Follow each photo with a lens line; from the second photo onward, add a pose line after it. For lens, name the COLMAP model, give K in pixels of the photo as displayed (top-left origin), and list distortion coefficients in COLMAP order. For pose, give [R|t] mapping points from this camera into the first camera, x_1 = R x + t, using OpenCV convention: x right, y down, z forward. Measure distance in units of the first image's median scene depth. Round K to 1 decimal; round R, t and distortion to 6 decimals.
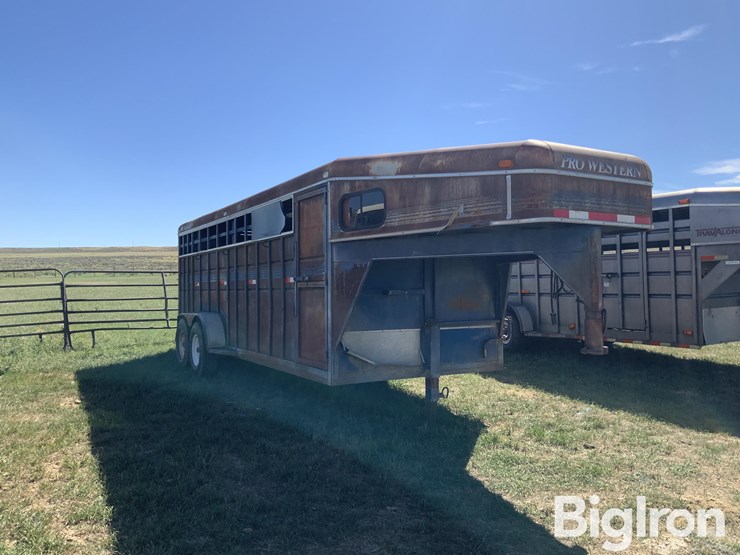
lens RADIAL K [[611.9, 0, 363.3], [0, 611.9, 276.6], [0, 0, 1]] dist [0.086844, -0.155515]
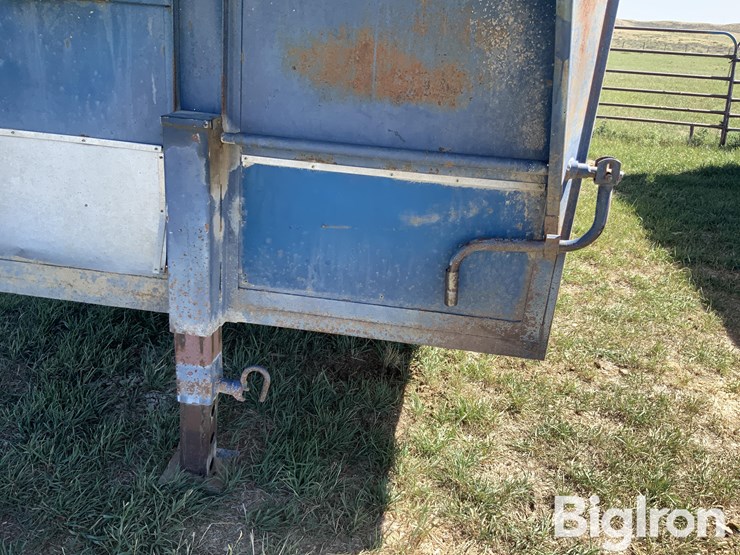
lens RADIAL K [[611.9, 0, 363.3], [0, 611.9, 276.6], [0, 0, 1]] dist [0.086844, -0.155515]
pose [[0.805580, 0.270484, -0.527143, 0.379988], [-0.075973, 0.929525, 0.360848, 0.040926], [0.587596, -0.250643, 0.769356, 0.992069]]
